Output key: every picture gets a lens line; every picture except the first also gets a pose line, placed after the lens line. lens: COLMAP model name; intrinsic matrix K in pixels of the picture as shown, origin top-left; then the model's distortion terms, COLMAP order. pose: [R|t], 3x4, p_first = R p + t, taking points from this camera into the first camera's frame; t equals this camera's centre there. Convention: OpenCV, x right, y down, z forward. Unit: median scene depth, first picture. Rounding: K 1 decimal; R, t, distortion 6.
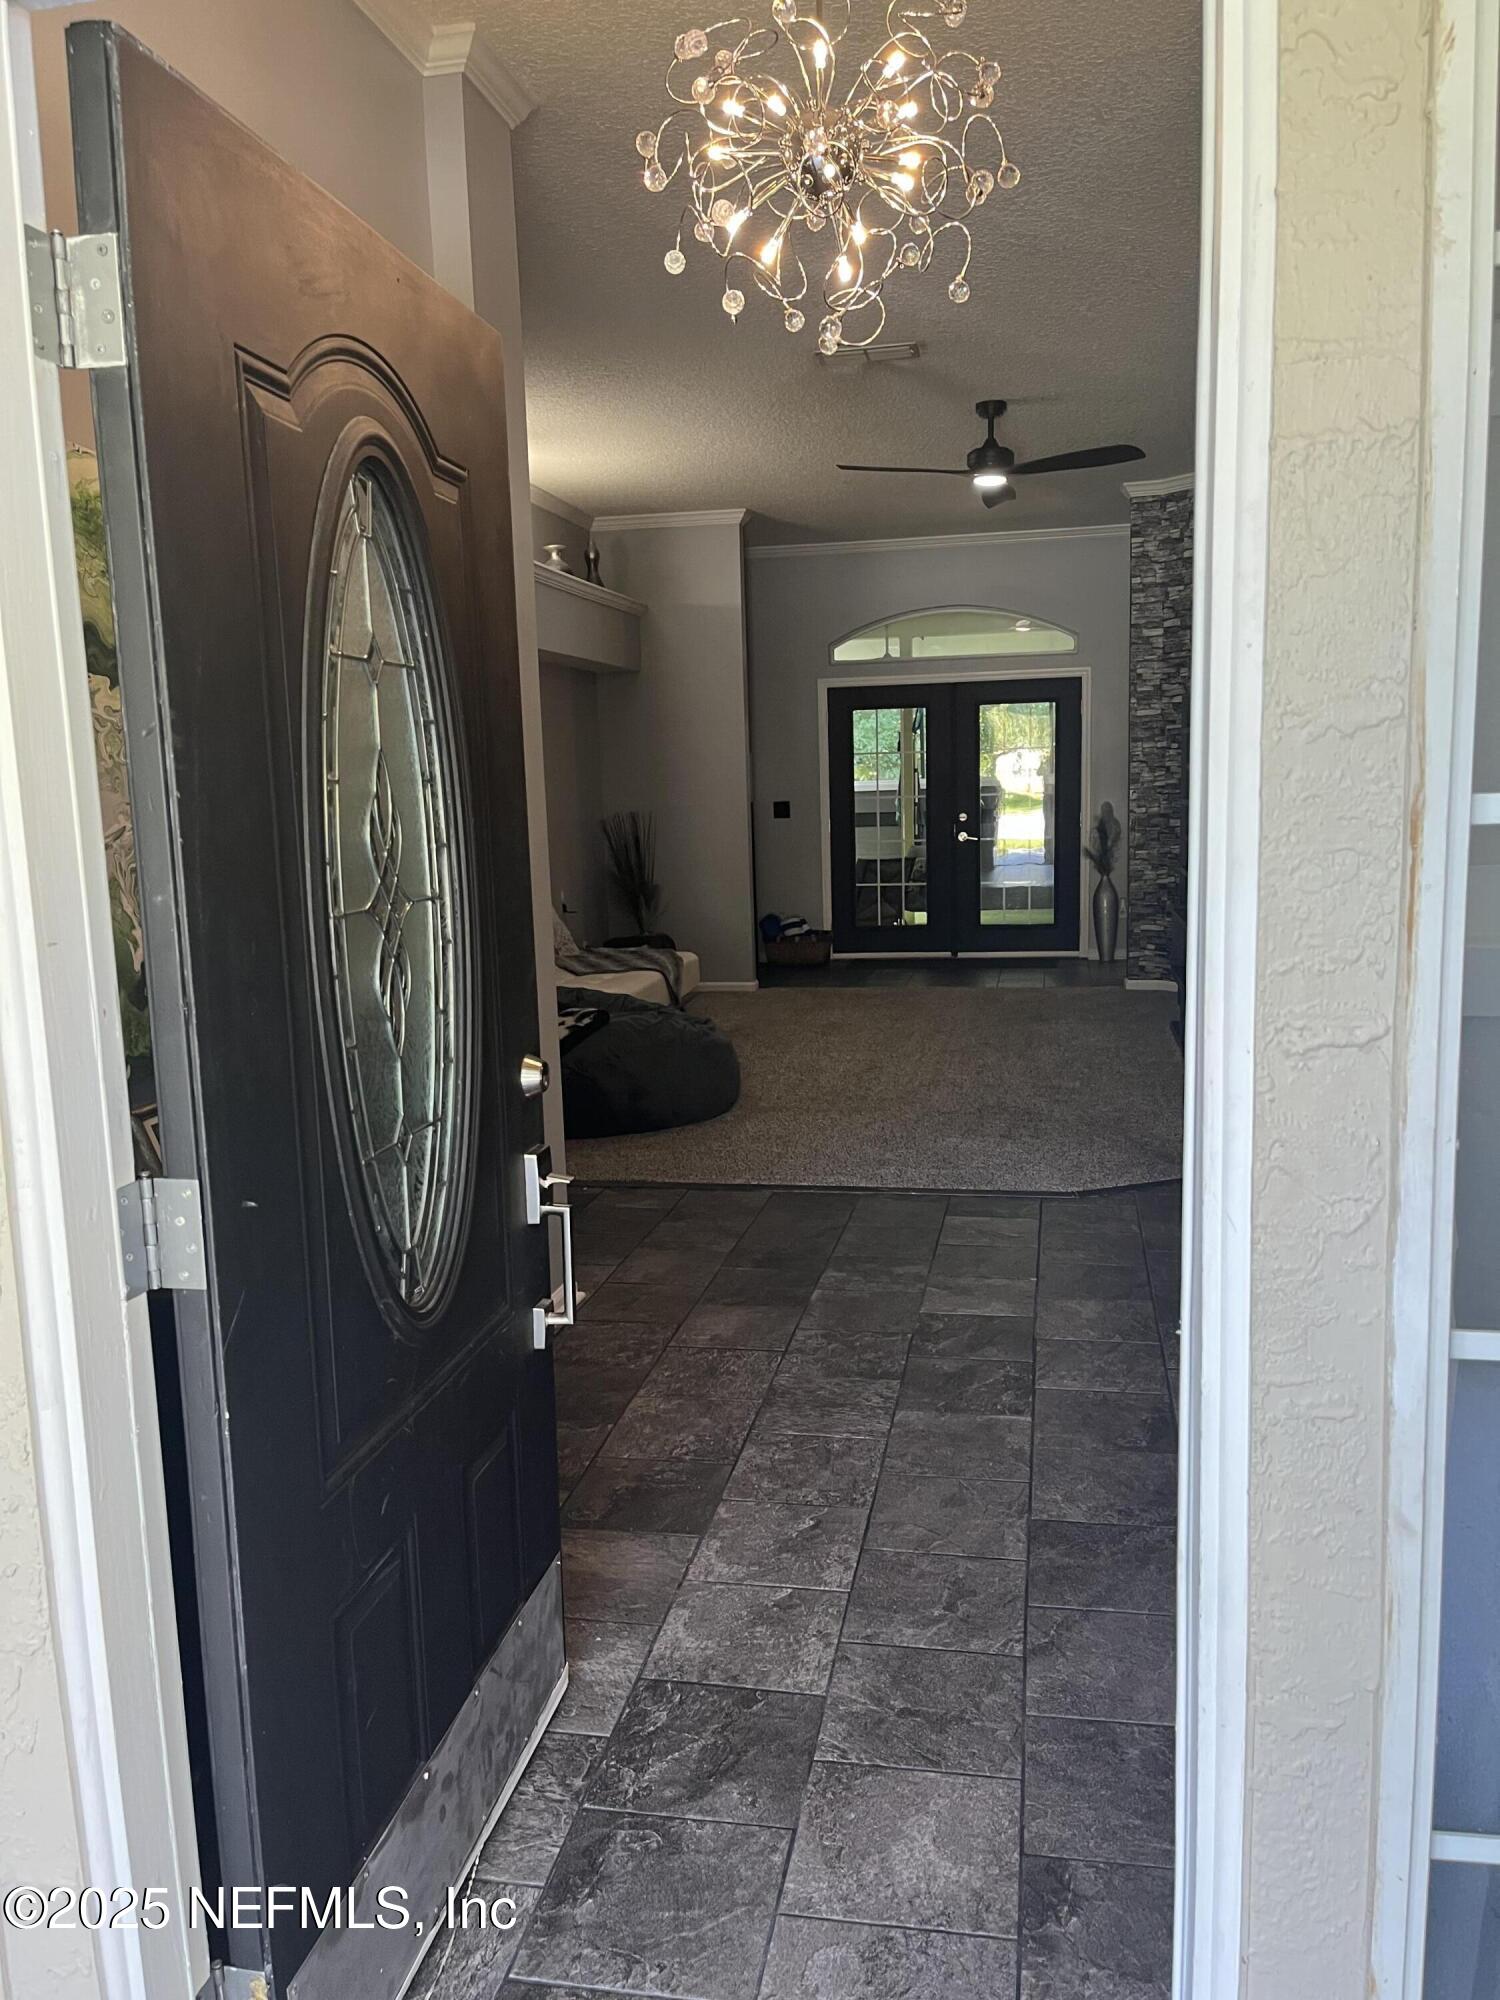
lens RADIAL K [[1471.5, 0, 750.0], [0, 1471.5, 1000.0], [0, 0, 1]] dist [0.073461, -0.121084]
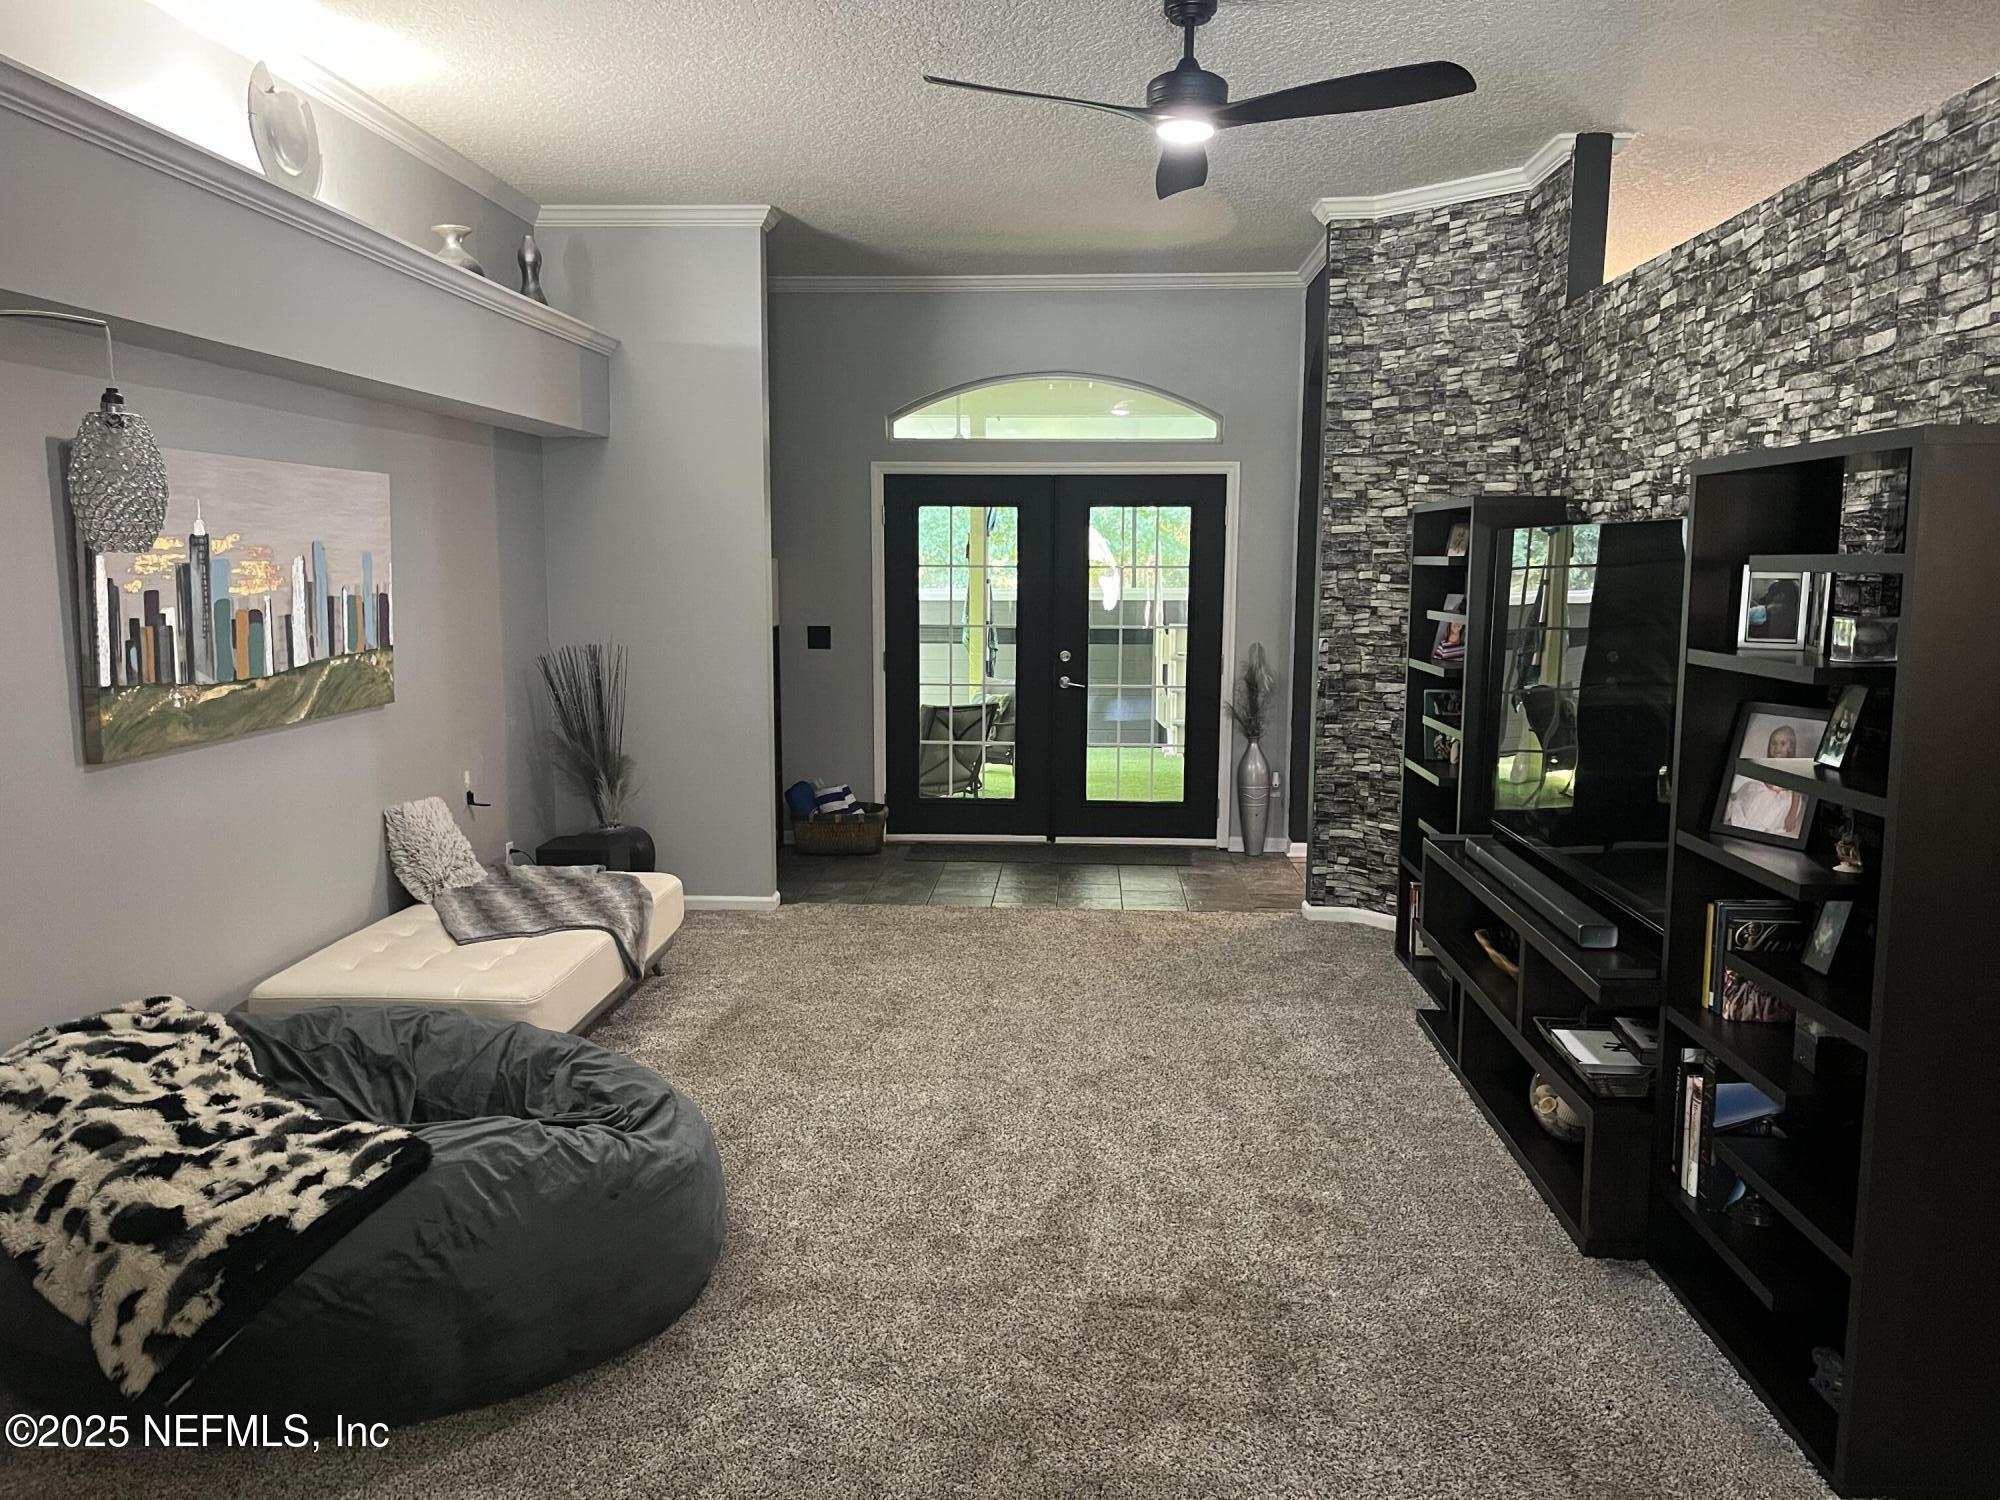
lens RADIAL K [[1471.5, 0, 995.7], [0, 1471.5, 746.7], [0, 0, 1]] dist [0.073461, -0.121084]
pose [[0.990127, 0.016859, 0.139158, 0.008745], [-0.013201, 0.999544, -0.027174, -0.065662], [-0.139553, 0.025069, 0.989897, 0.312716]]
